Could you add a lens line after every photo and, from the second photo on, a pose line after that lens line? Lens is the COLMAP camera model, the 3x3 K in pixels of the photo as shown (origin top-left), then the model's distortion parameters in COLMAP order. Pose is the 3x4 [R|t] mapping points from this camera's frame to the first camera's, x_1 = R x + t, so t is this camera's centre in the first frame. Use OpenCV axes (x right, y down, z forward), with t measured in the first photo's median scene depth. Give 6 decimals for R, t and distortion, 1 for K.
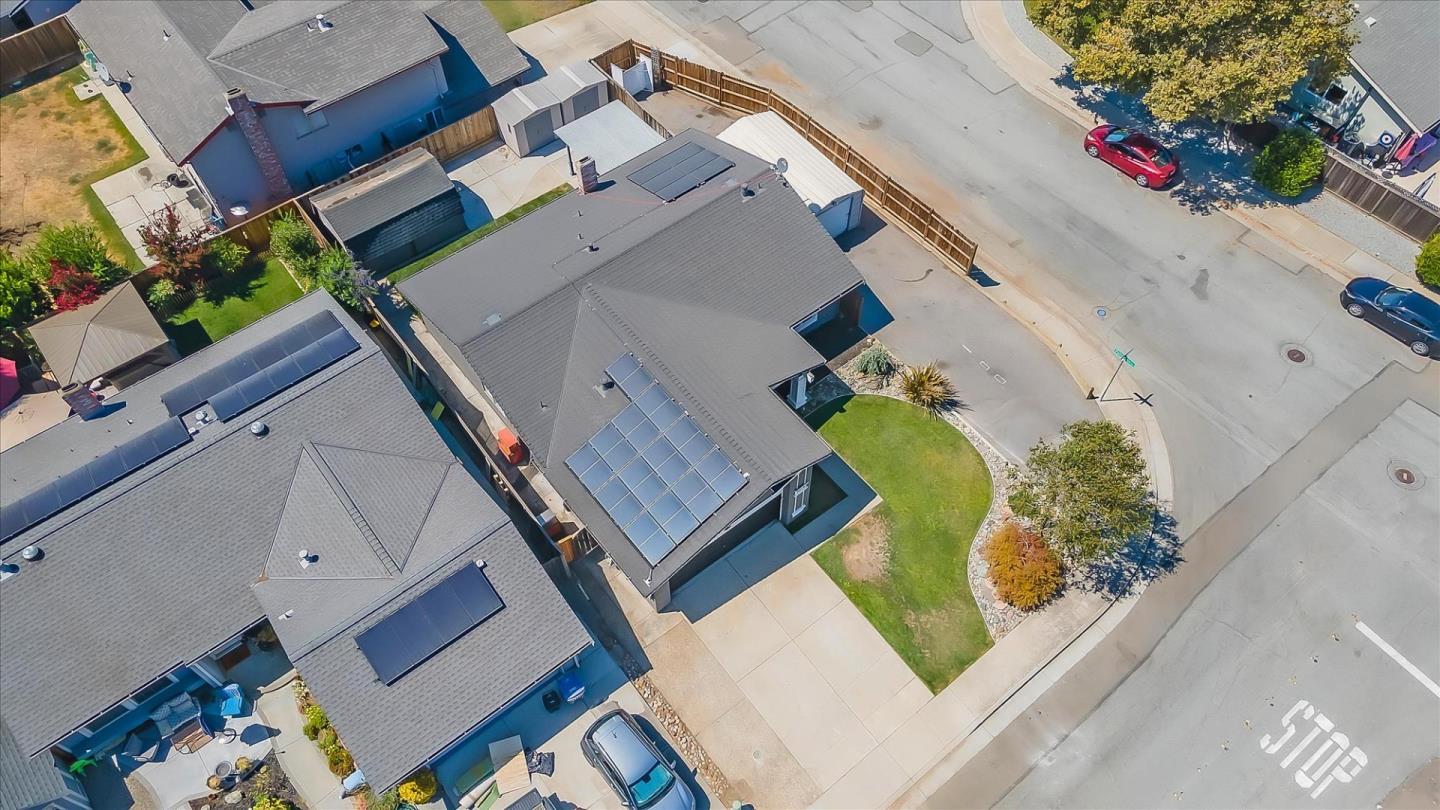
lens RADIAL K [[1058.7, 0, 722.6], [0, 1058.7, 398.7], [0, 0, 1]] dist [0.035090, 0.016438]
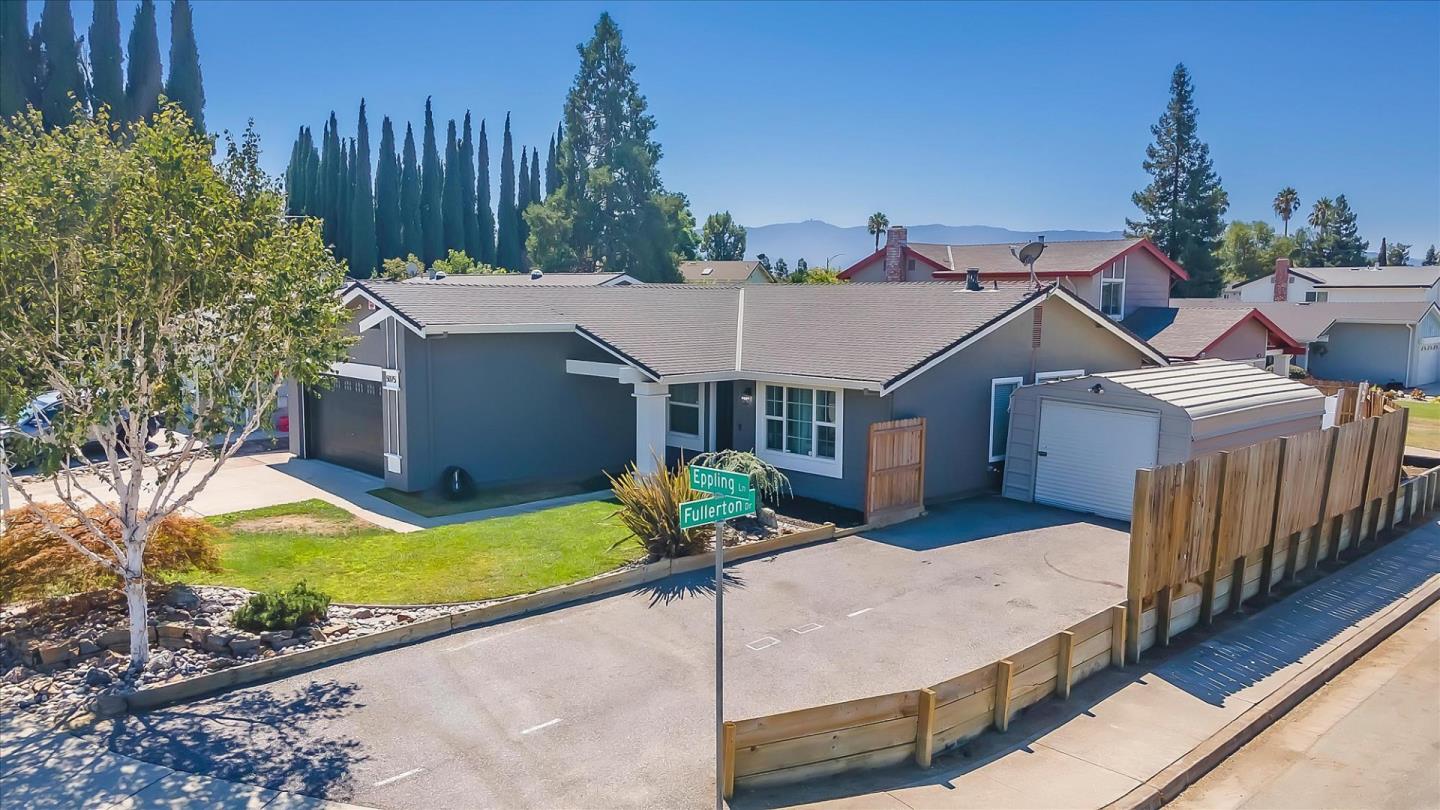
lens RADIAL K [[1058.7, 0, 718.4], [0, 1058.7, 410.4], [0, 0, 1]] dist [0.035090, 0.016438]
pose [[0.073943, 0.117254, -0.990345, 0.635381], [-0.833919, 0.551878, 0.003077, -0.052977], [0.546910, 0.825641, 0.138588, 0.989993]]
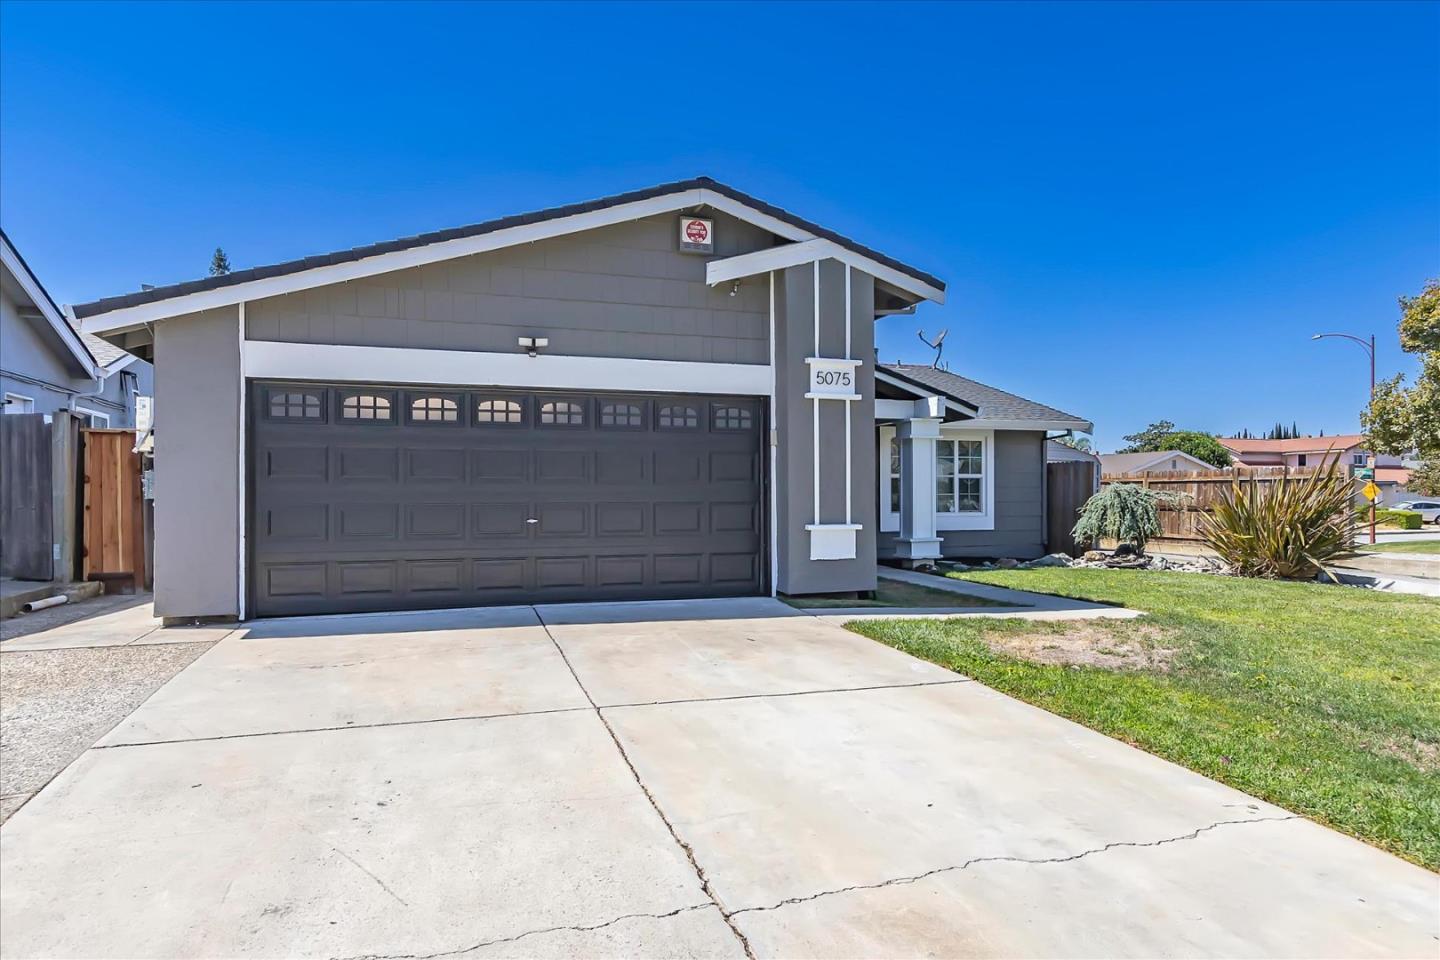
lens RADIAL K [[883.6, 0, 713.4], [0, 883.6, 477.8], [0, 0, 1]] dist [0.002445, 0.003040]
pose [[0.937669, -0.003154, -0.347516, 0.124557], [-0.291261, 0.538379, -0.790769, 0.295212], [0.189589, 0.842697, 0.503902, 0.855884]]
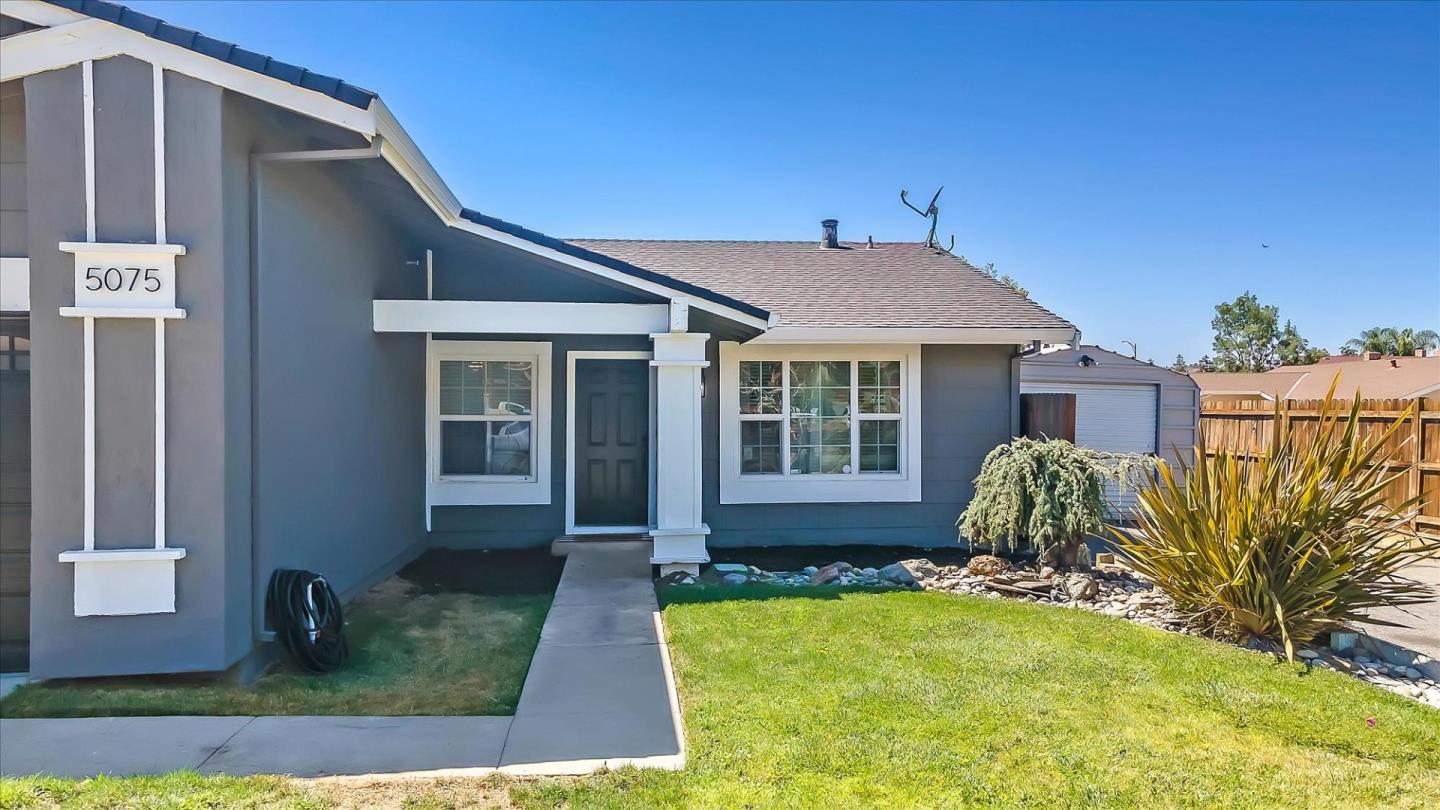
lens RADIAL K [[1058.7, 0, 721.7], [0, 1058.7, 391.7], [0, 0, 1]] dist [0.035090, 0.016438]
pose [[0.843707, -0.002563, -0.536798, 0.229740], [-0.449055, 0.544539, -0.708398, 0.162784], [0.294123, 0.838732, 0.458280, 0.927552]]
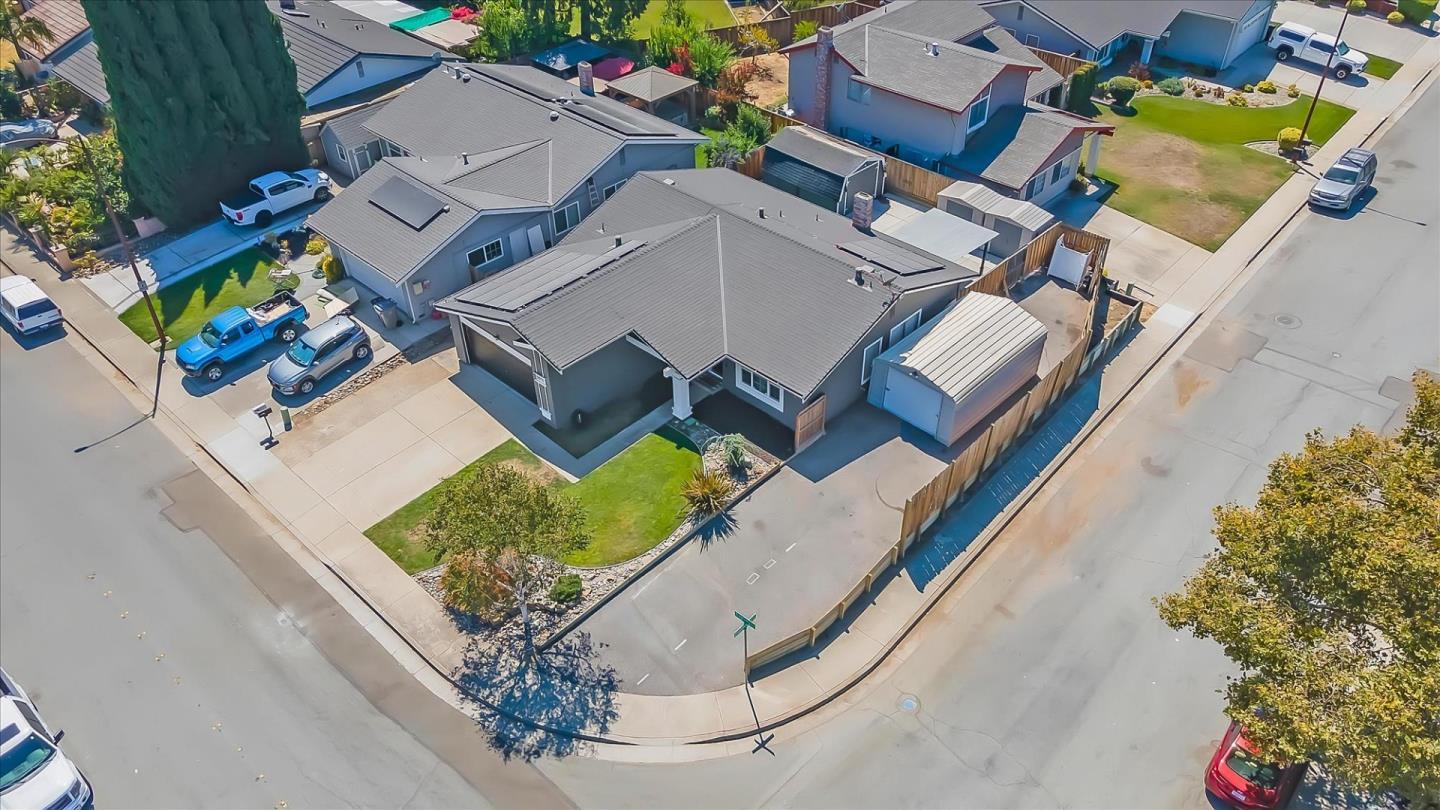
lens RADIAL K [[1058.7, 0, 722.8], [0, 1058.7, 374.2], [0, 0, 1]] dist [0.035090, 0.016438]
pose [[0.144418, 0.607001, -0.781469, 0.892250], [-0.812614, 0.523388, 0.256365, -0.324993], [0.564625, 0.598009, 0.568844, 0.476198]]
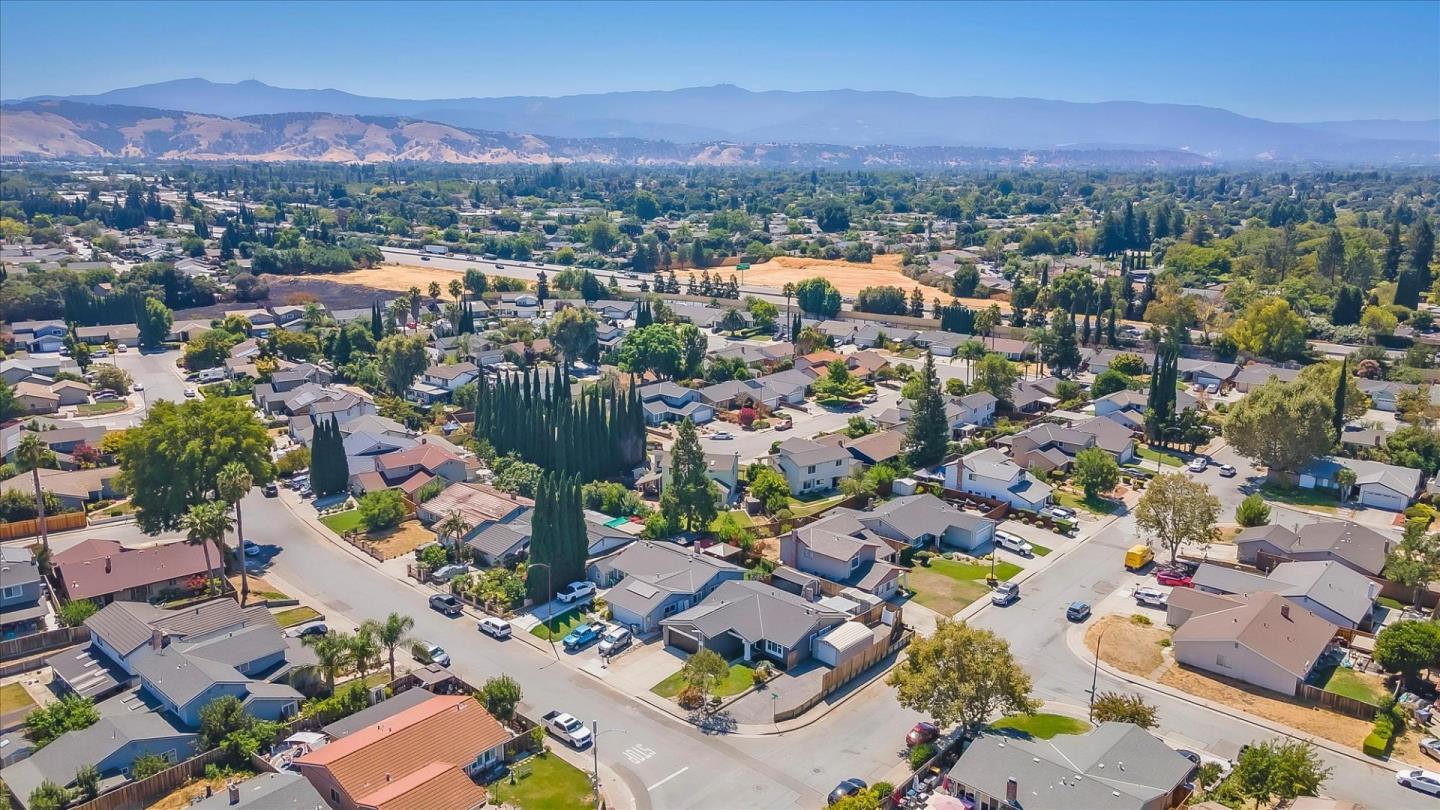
lens RADIAL K [[1058.7, 0, 716.2], [0, 1058.7, 394.9], [0, 0, 1]] dist [0.035090, 0.016438]
pose [[0.152841, 0.231566, -0.960738, 2.816211], [-0.822607, 0.568577, 0.006177, -0.375256], [0.547683, 0.789365, 0.277390, -0.411677]]
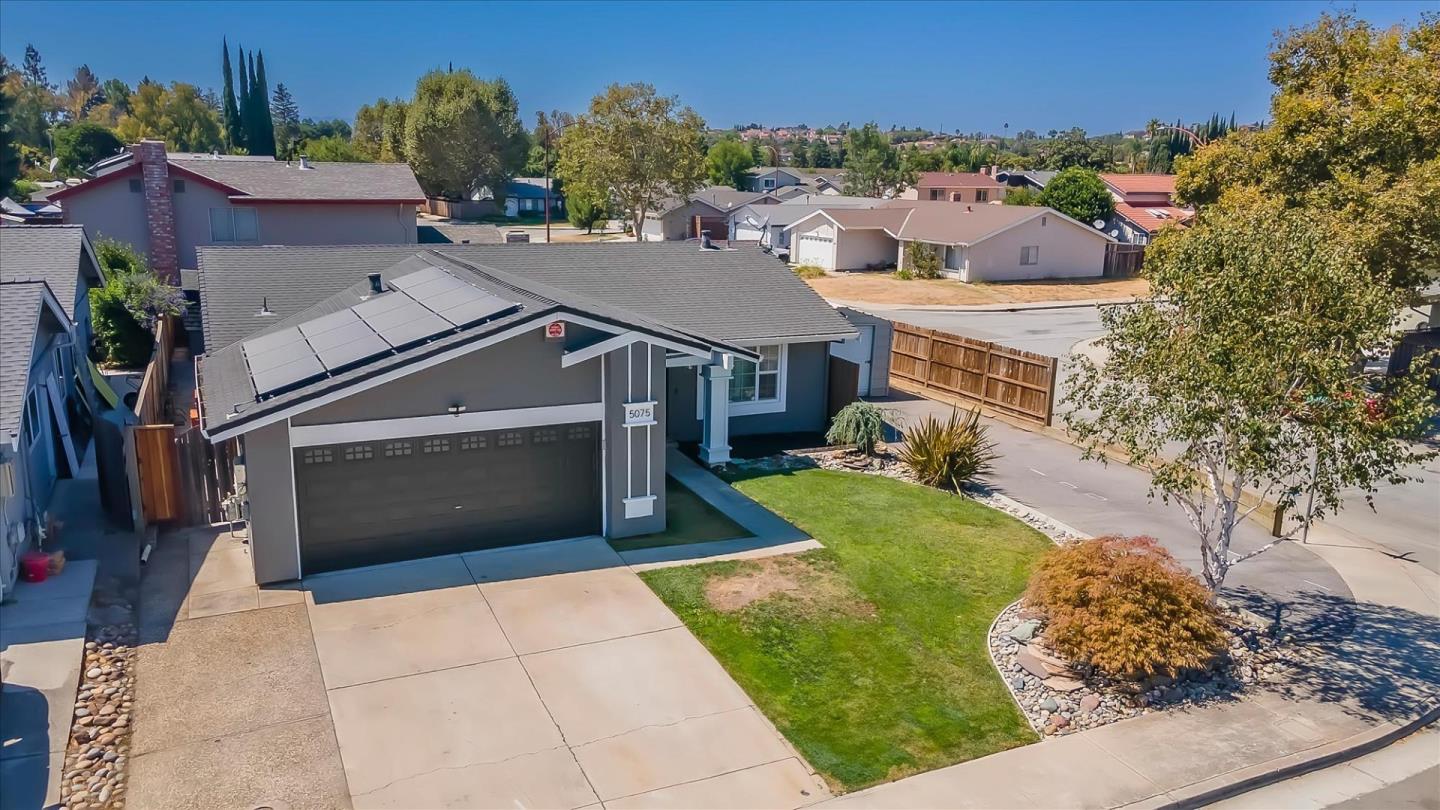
lens RADIAL K [[1058.7, 0, 711.0], [0, 1058.7, 424.8], [0, 0, 1]] dist [0.035090, 0.016438]
pose [[0.973500, 0.079954, -0.214257, 0.205037], [-0.203669, 0.729217, -0.653270, 0.389102], [0.104008, 0.679596, 0.726176, 0.621999]]
